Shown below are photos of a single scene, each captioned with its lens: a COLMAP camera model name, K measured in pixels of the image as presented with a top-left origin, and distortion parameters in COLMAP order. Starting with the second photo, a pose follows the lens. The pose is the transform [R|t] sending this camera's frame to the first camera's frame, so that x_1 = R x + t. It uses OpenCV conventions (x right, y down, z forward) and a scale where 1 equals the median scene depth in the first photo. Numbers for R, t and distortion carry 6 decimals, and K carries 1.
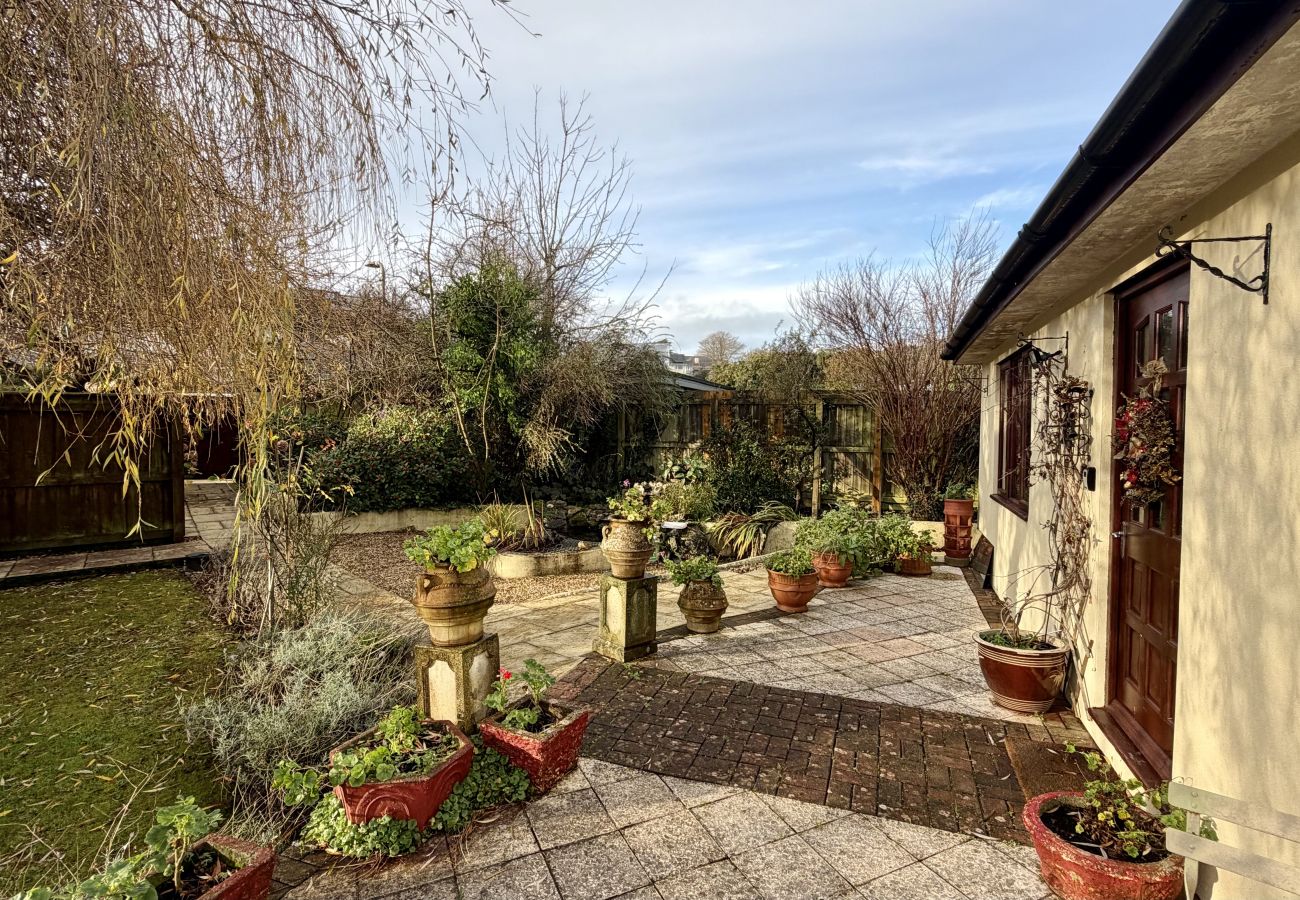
lens RADIAL K [[636.5, 0, 644.5], [0, 636.5, 451.9], [0, 0, 1]] dist [-0.000755, -0.000305]
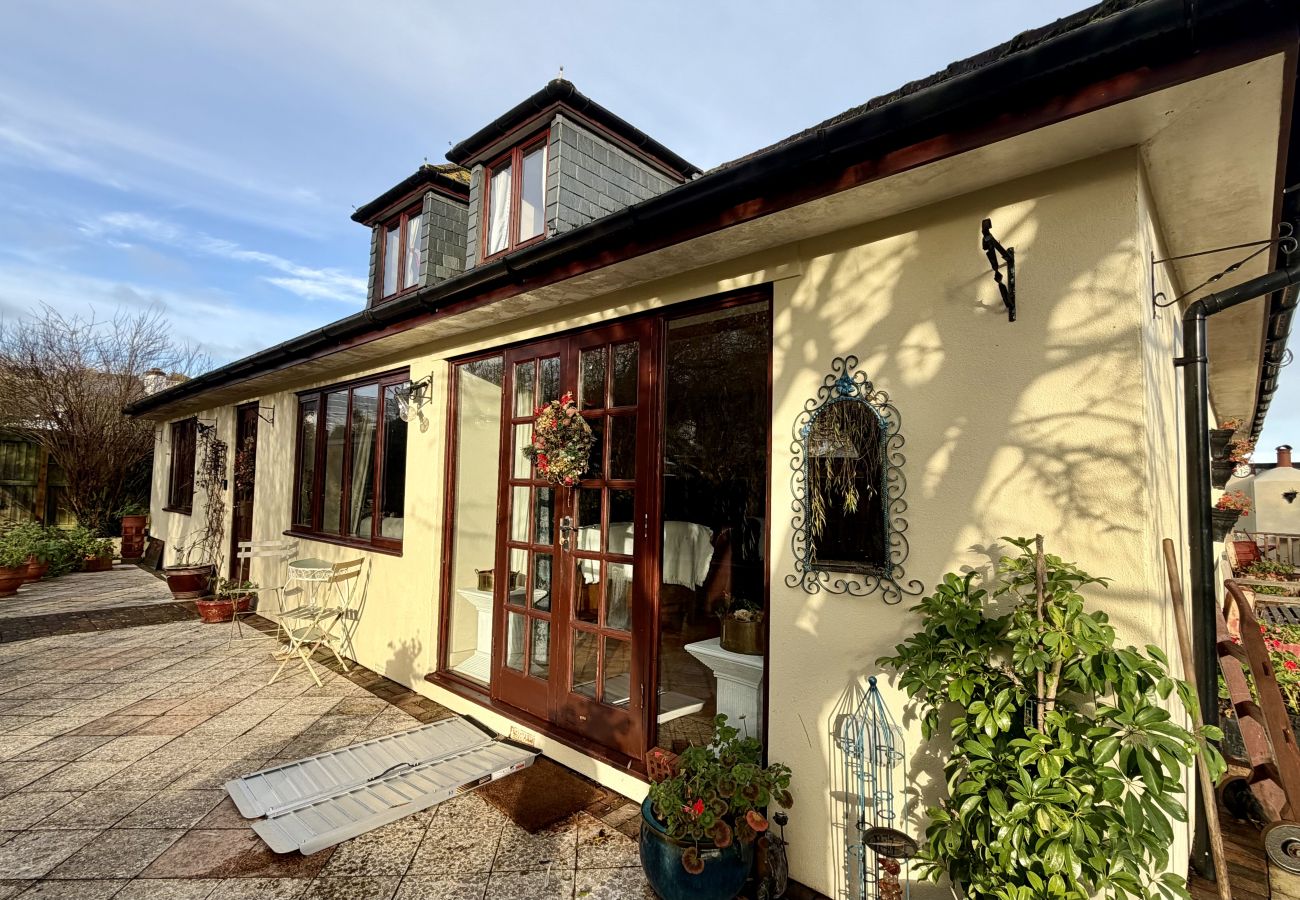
lens RADIAL K [[636.5, 0, 644.5], [0, 636.5, 451.9], [0, 0, 1]] dist [-0.000755, -0.000305]
pose [[0.378018, 0.054761, 0.924177, -0.634588], [0.014346, 0.997783, -0.064991, 0.070849], [-0.925687, 0.037826, 0.376395, -0.942032]]
